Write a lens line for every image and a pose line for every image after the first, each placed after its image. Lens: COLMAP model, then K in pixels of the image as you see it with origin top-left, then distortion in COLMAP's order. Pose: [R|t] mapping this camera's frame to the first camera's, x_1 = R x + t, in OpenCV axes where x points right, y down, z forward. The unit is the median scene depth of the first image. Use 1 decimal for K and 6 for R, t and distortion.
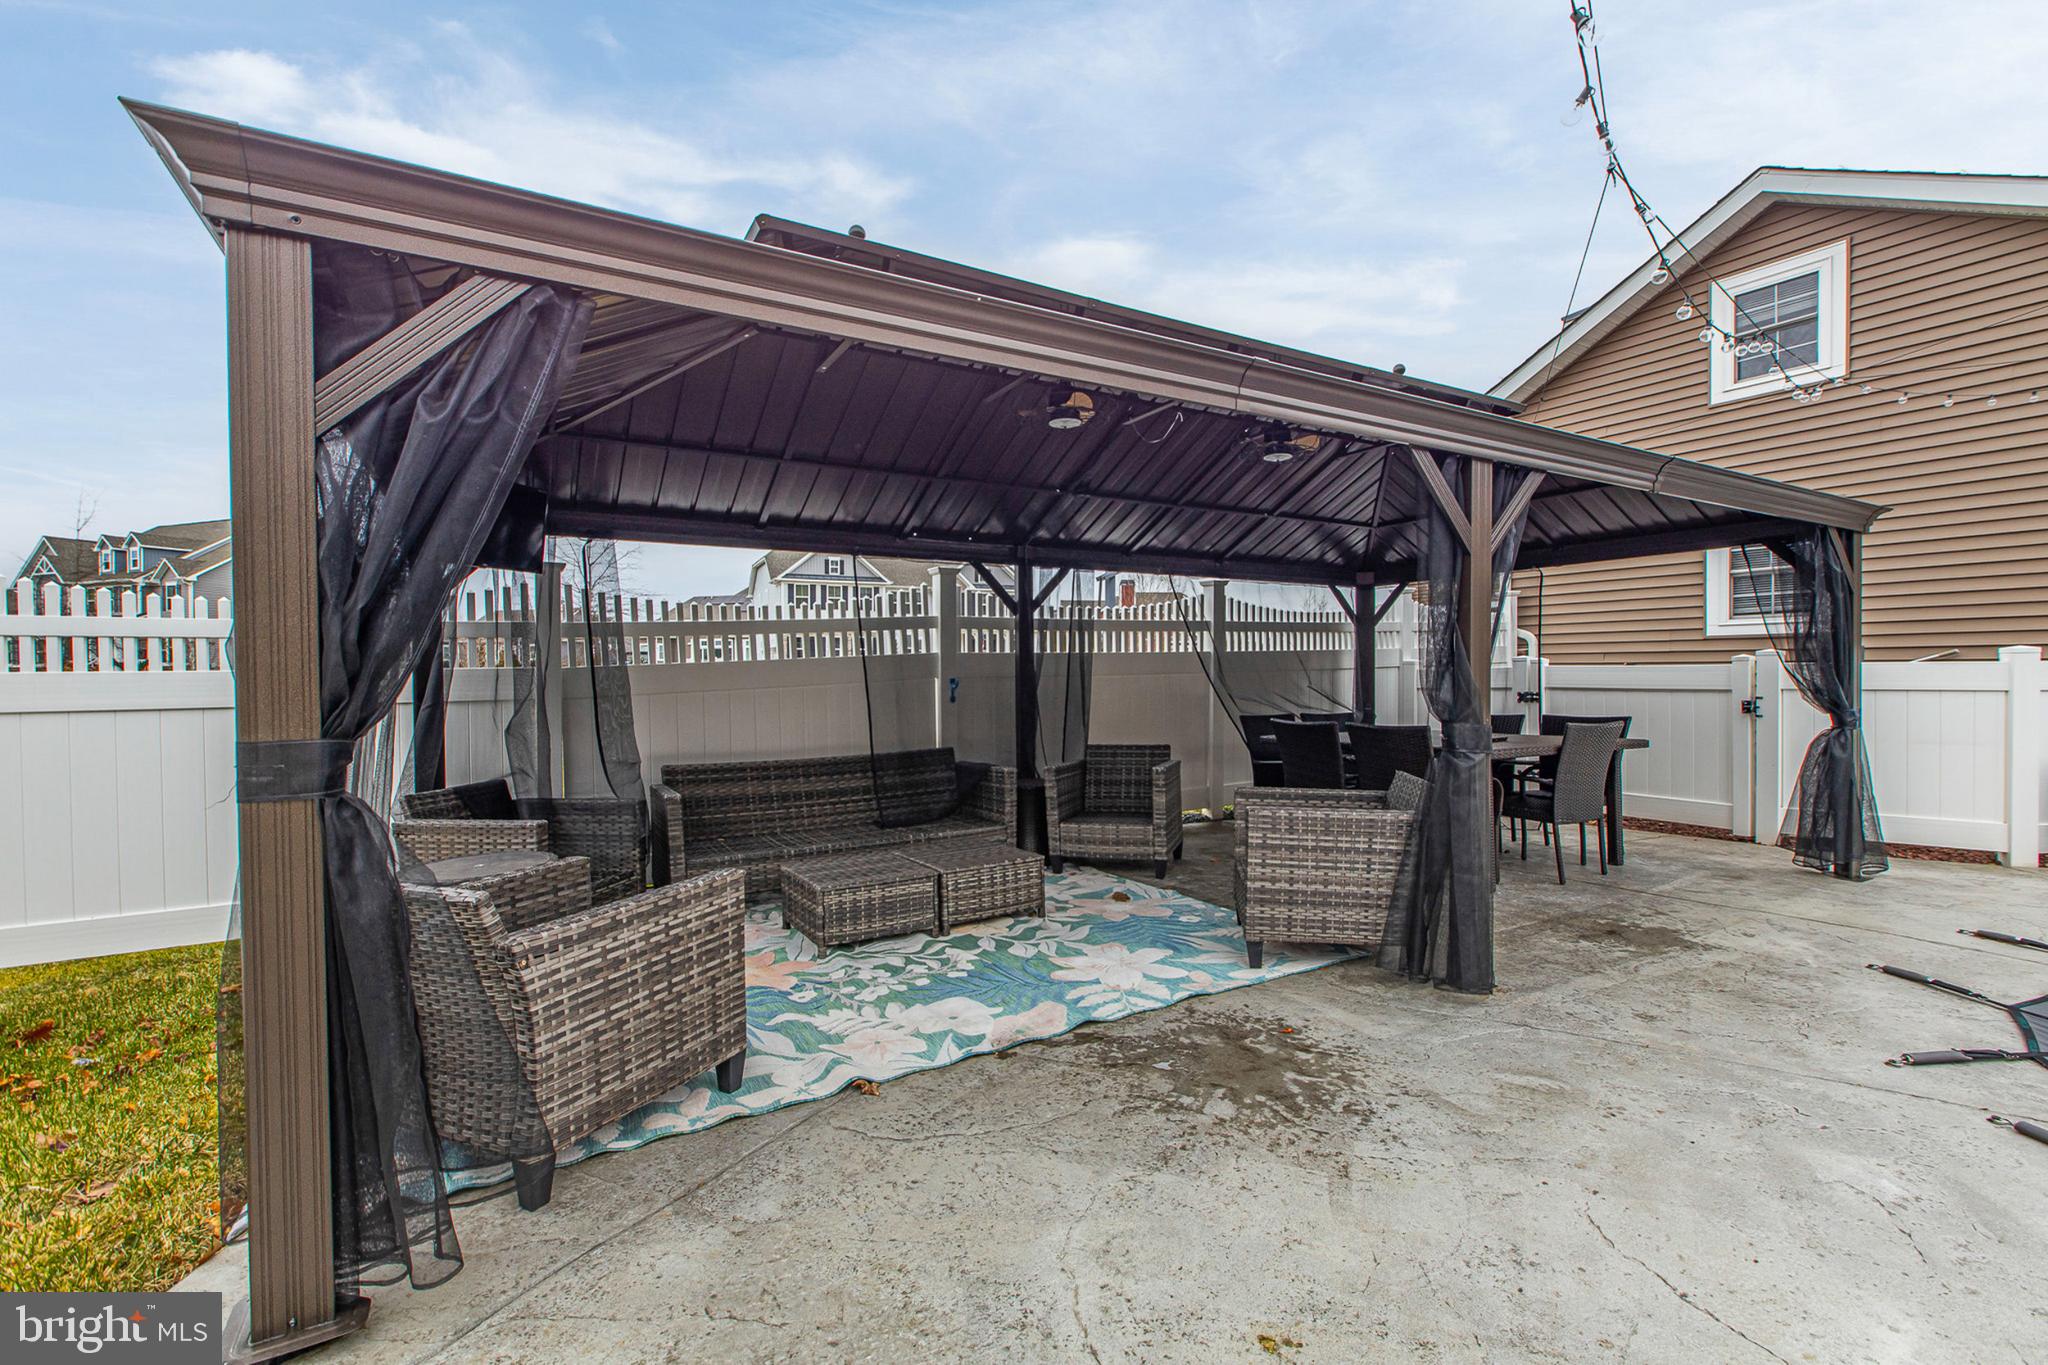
lens RADIAL K [[899.4, 0, 1032.2], [0, 899.4, 681.1], [0, 0, 1]] dist [-0.003044, -0.000395]
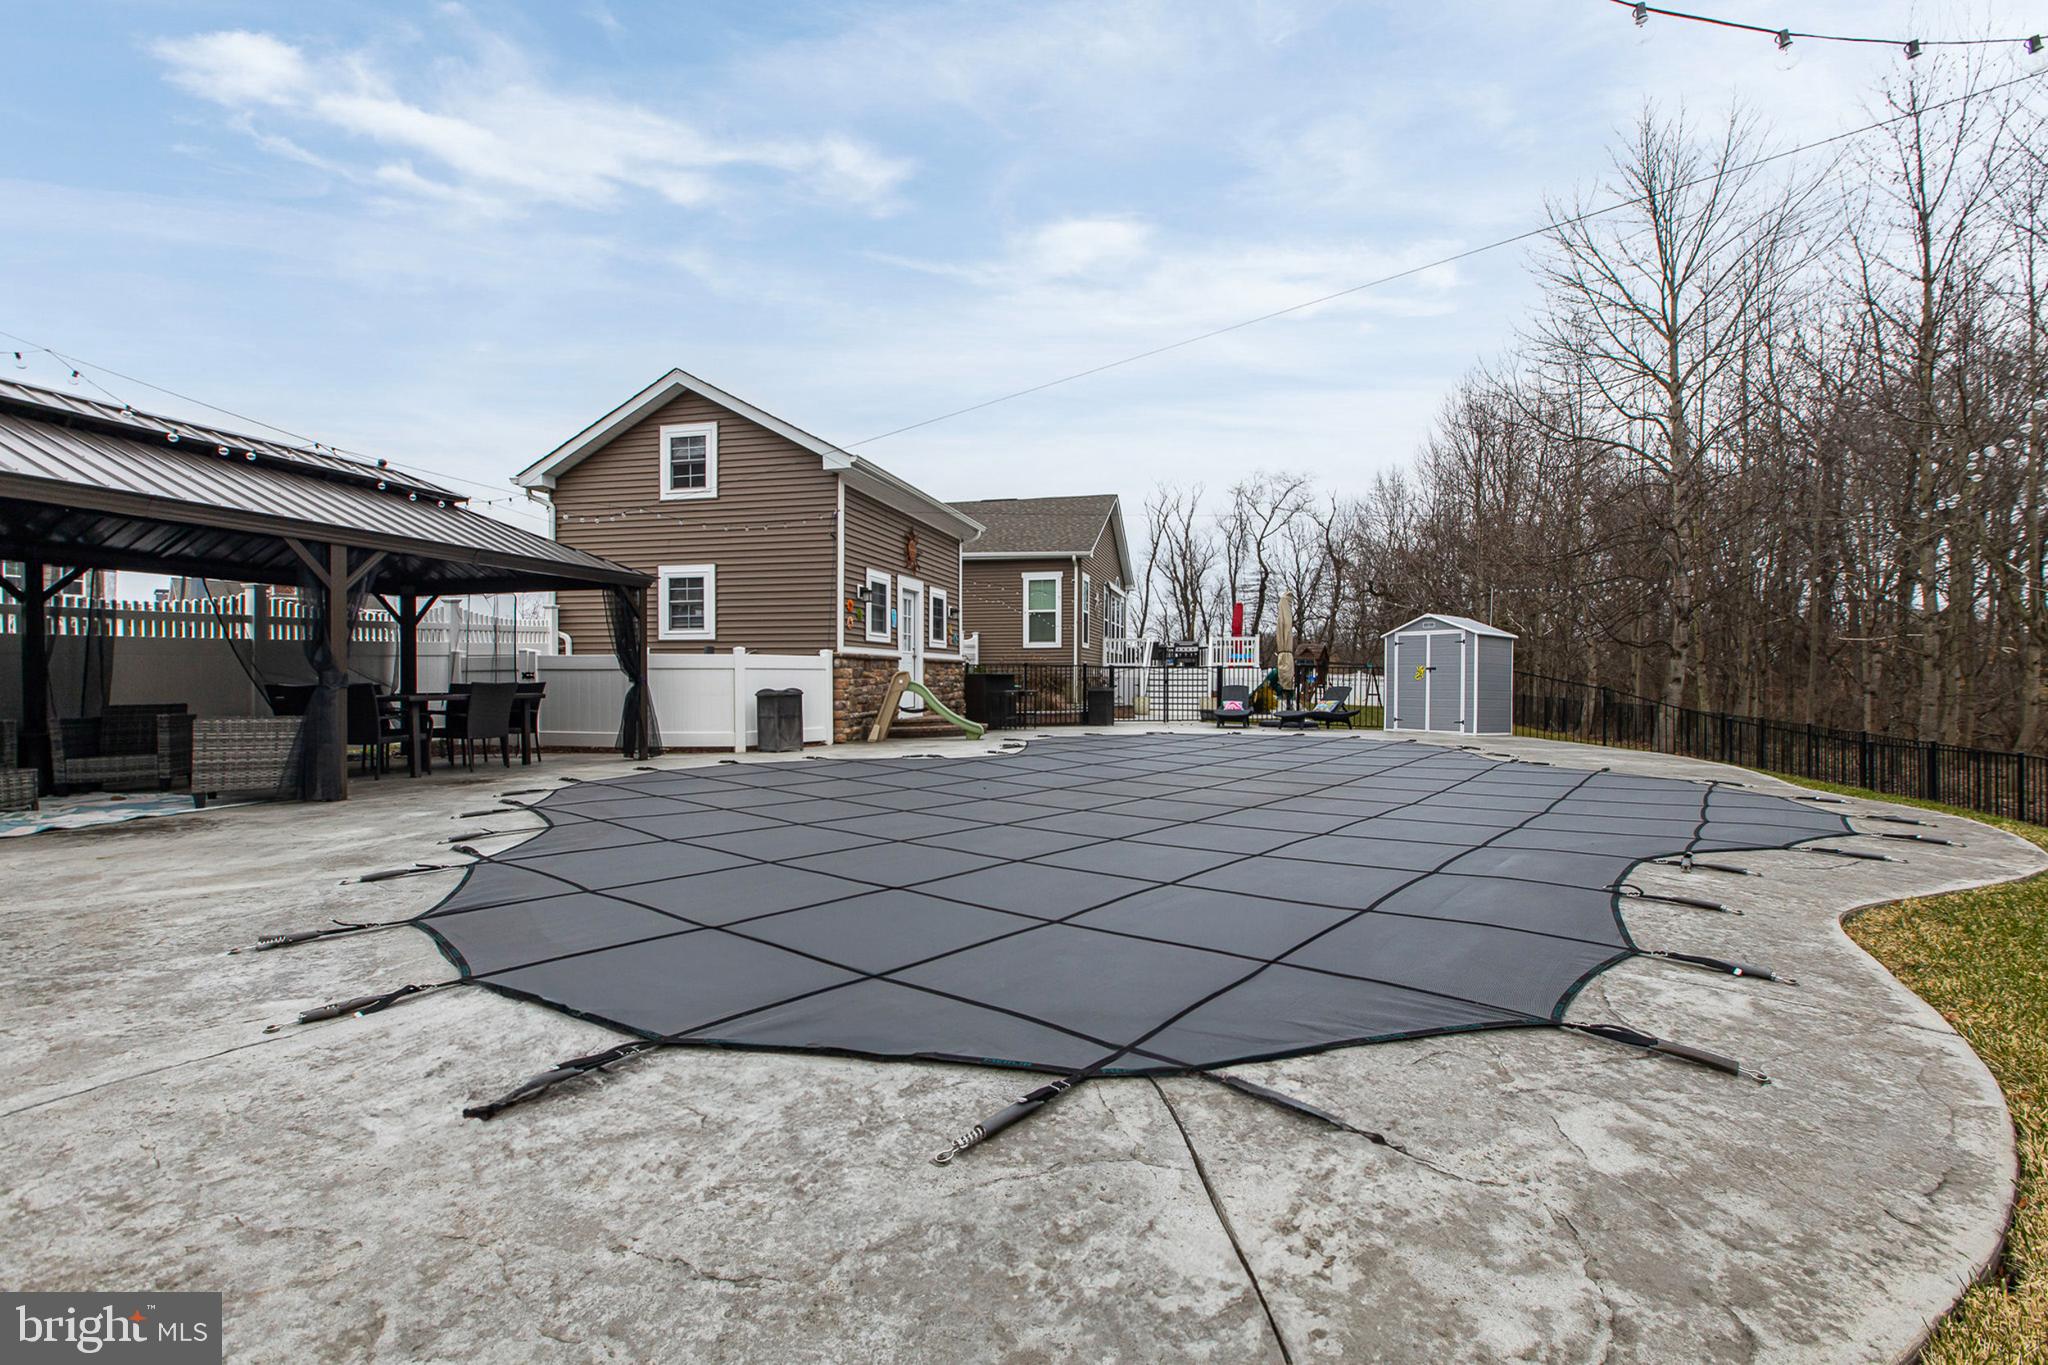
lens RADIAL K [[899.4, 0, 1032.2], [0, 899.4, 681.1], [0, 0, 1]] dist [-0.003044, -0.000395]
pose [[0.702675, -0.000200, 0.711511, 0.079199], [0.003268, 0.999990, -0.002947, 0.041061], [-0.711504, 0.004396, 0.702669, -0.829075]]
